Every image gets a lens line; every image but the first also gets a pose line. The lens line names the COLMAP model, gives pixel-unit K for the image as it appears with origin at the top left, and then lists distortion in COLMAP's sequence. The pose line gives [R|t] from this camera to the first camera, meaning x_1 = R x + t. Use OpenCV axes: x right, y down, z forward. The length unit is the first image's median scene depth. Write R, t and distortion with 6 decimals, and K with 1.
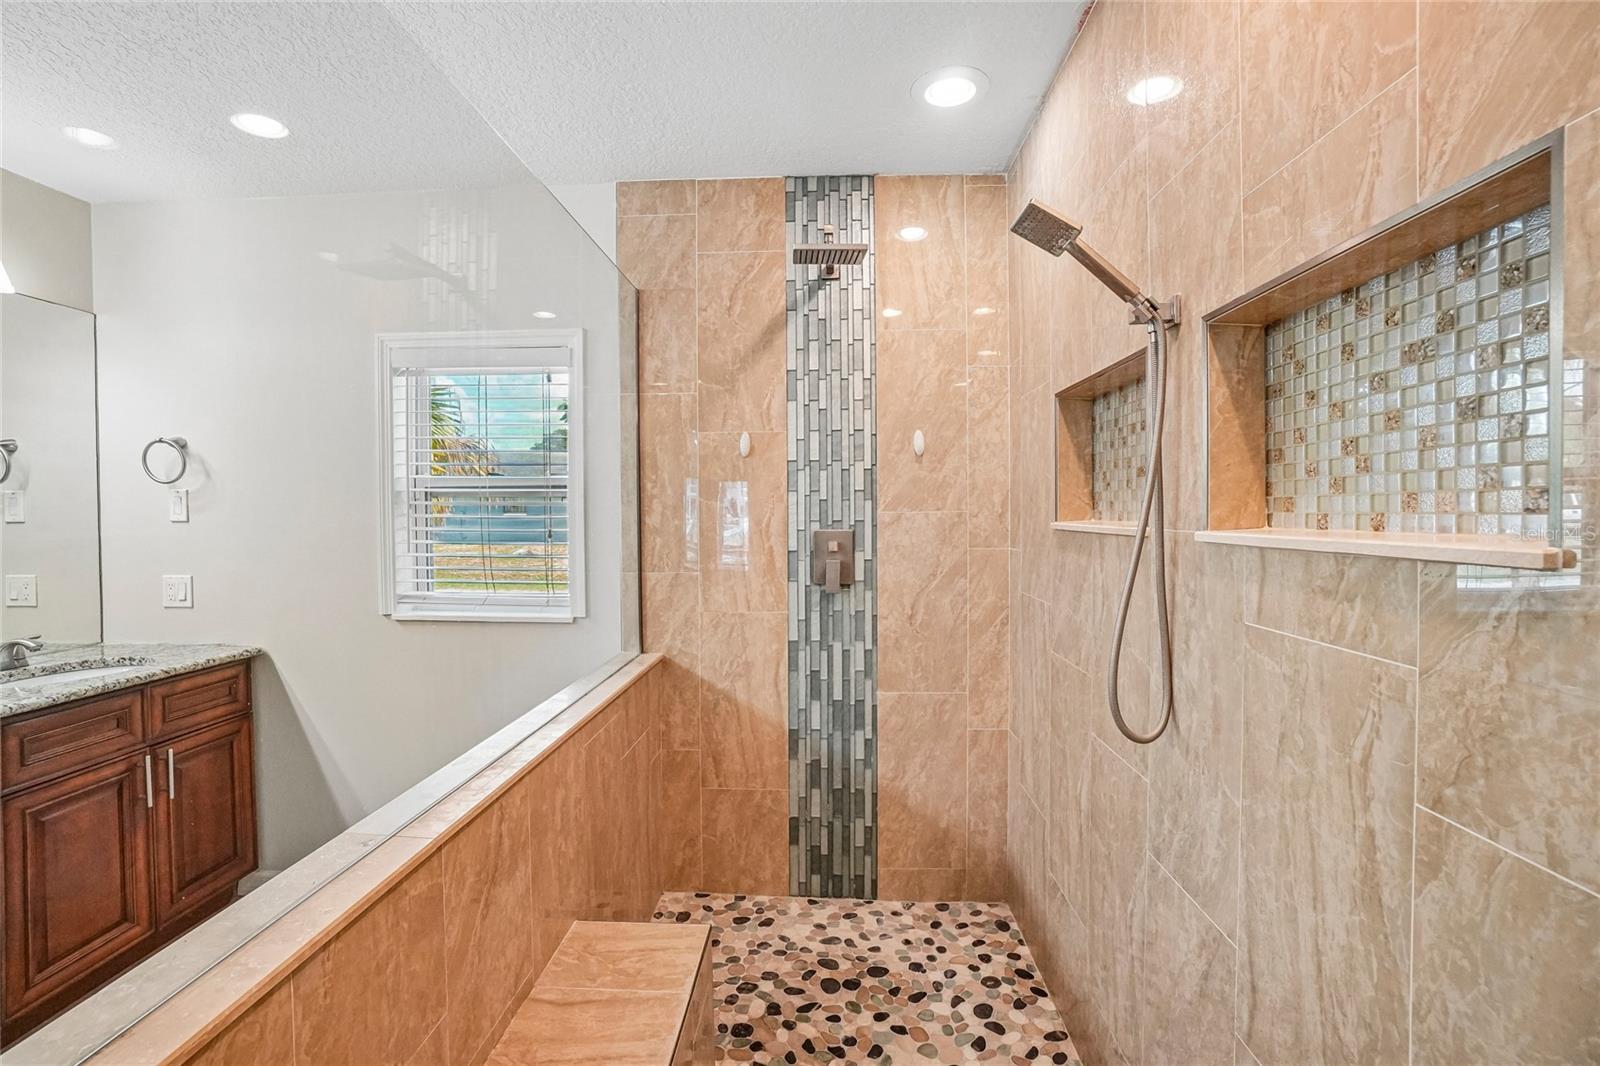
lens RADIAL K [[706.1, 0, 803.3], [0, 706.1, 521.4], [0, 0, 1]] dist [-0.068343, 0.025955]
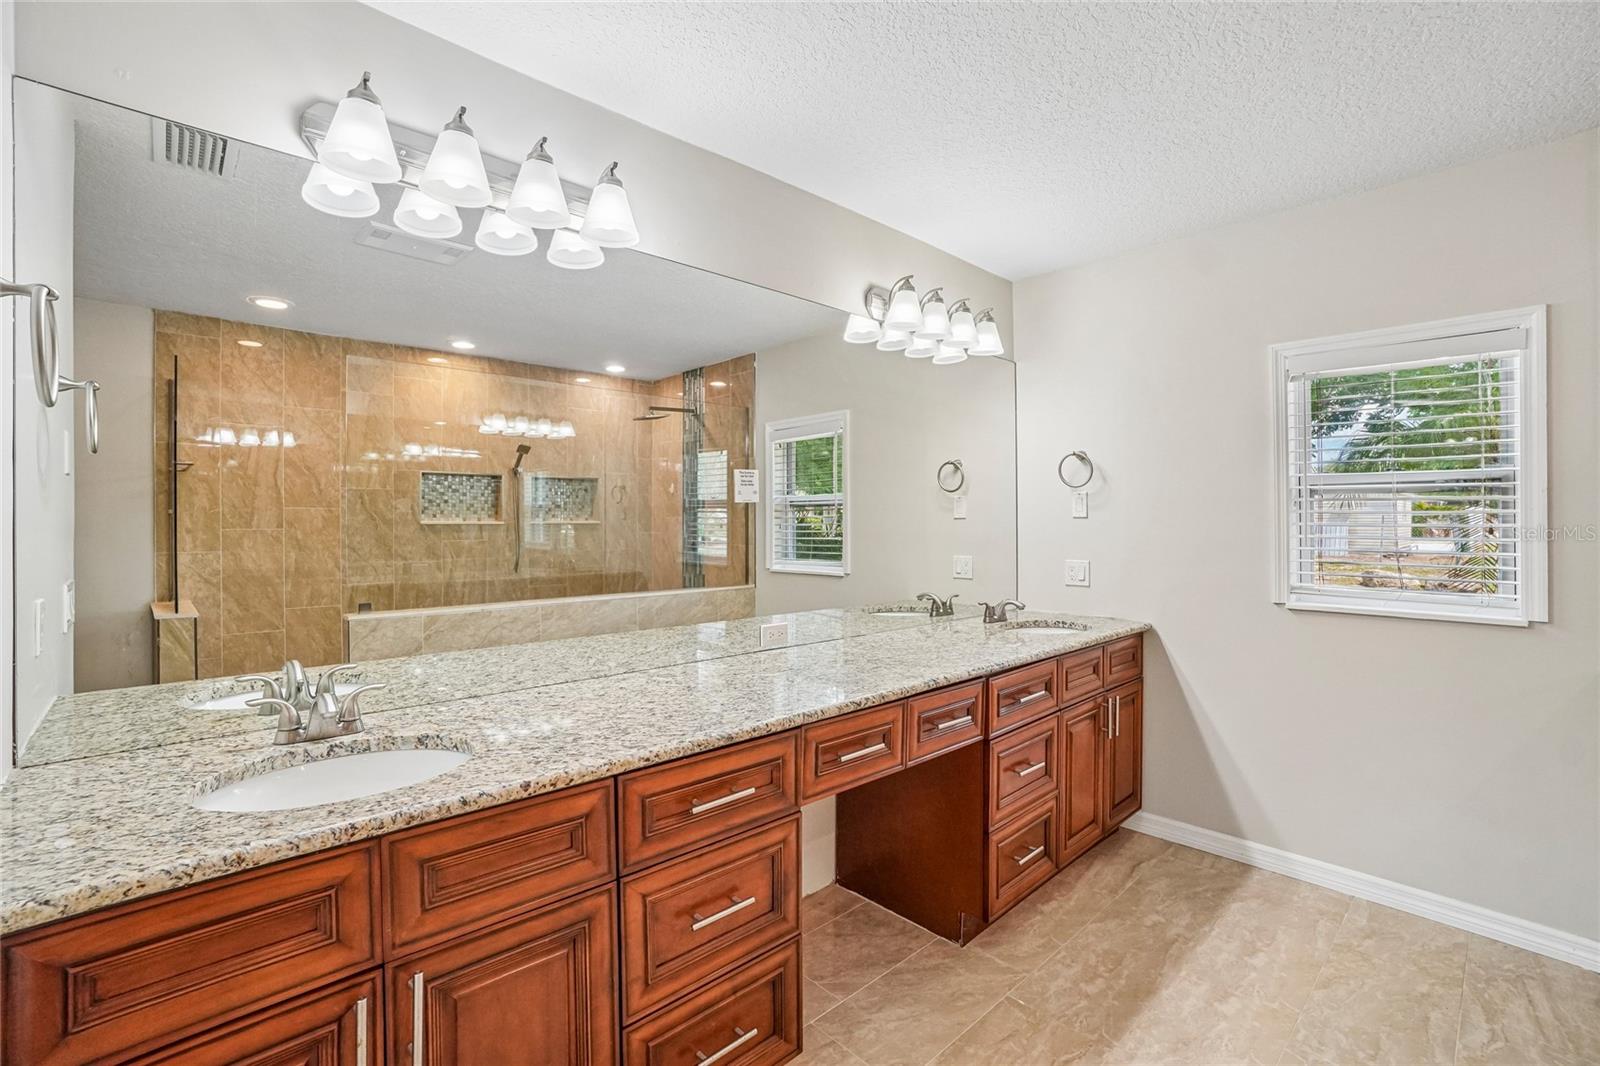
lens RADIAL K [[706.1, 0, 803.3], [0, 706.1, 521.4], [0, 0, 1]] dist [-0.068343, 0.025955]
pose [[0.719378, 0.002999, -0.694612, -0.506361], [-0.012299, 0.999889, -0.008419, 0.032406], [0.694510, 0.014599, 0.719335, -0.374589]]
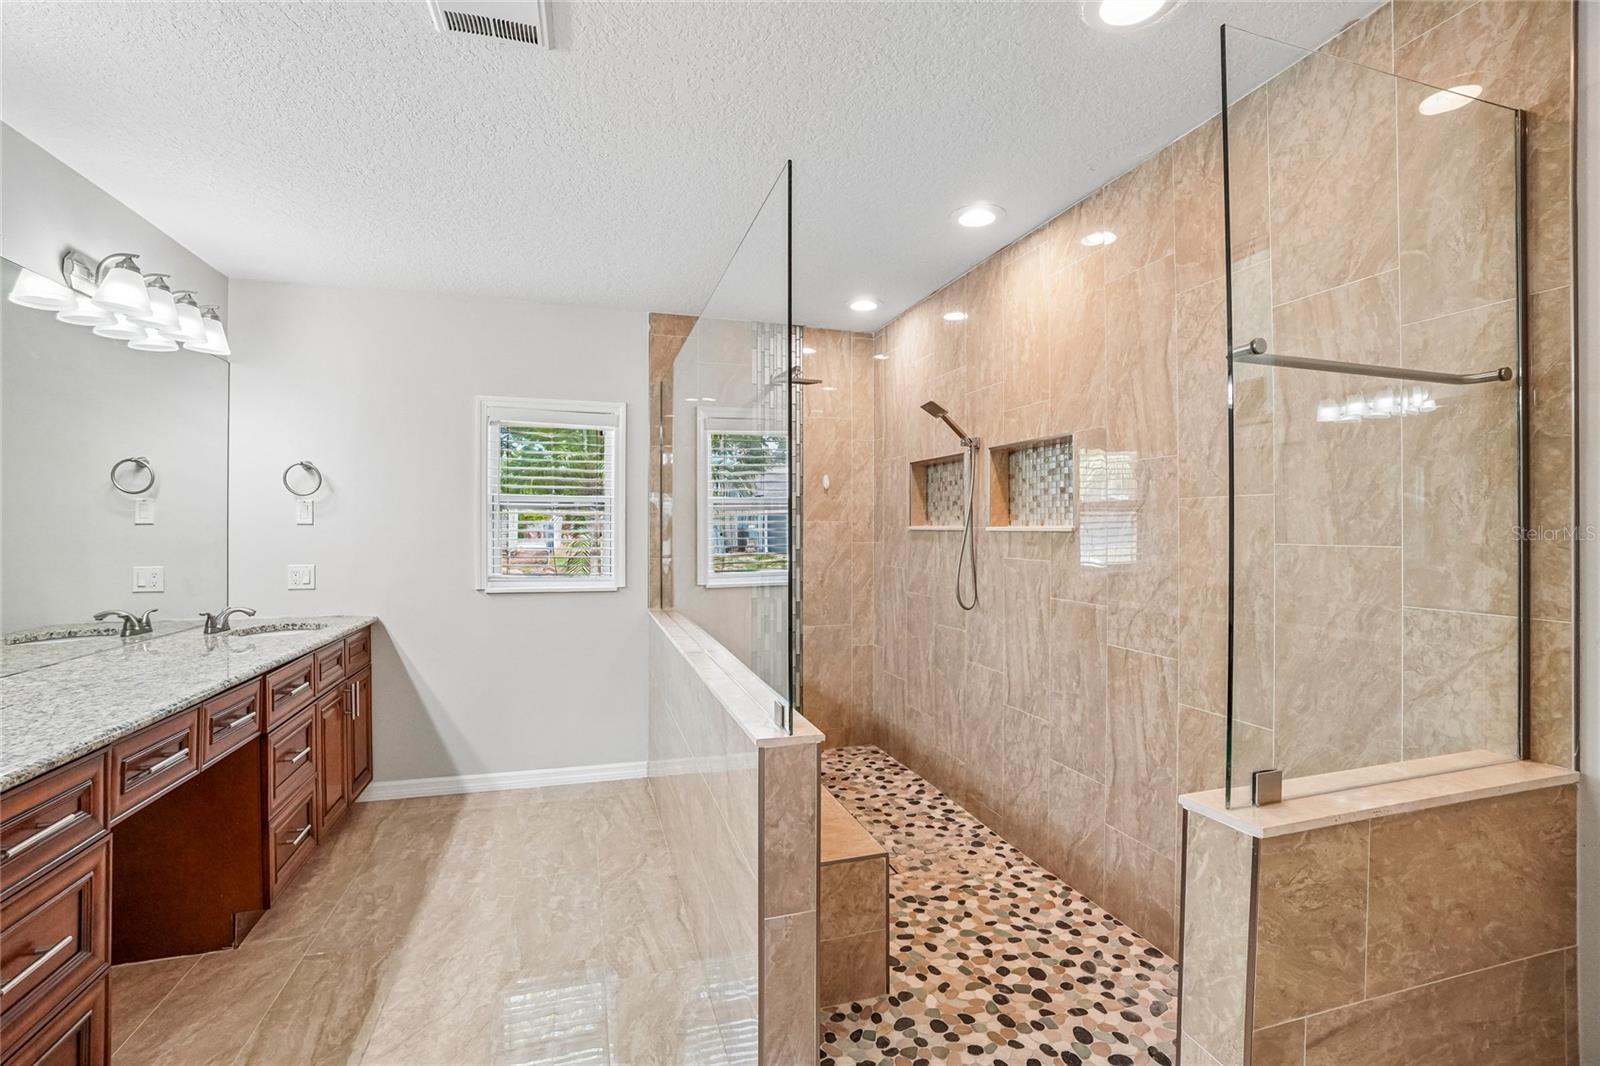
lens RADIAL K [[706.1, 0, 803.3], [0, 706.1, 521.4], [0, 0, 1]] dist [-0.068343, 0.025955]
pose [[0.937719, 0.008811, 0.347284, -0.615158], [-0.000759, 0.999728, -0.023316, 0.033276], [-0.347395, 0.021600, 0.937470, -0.771658]]
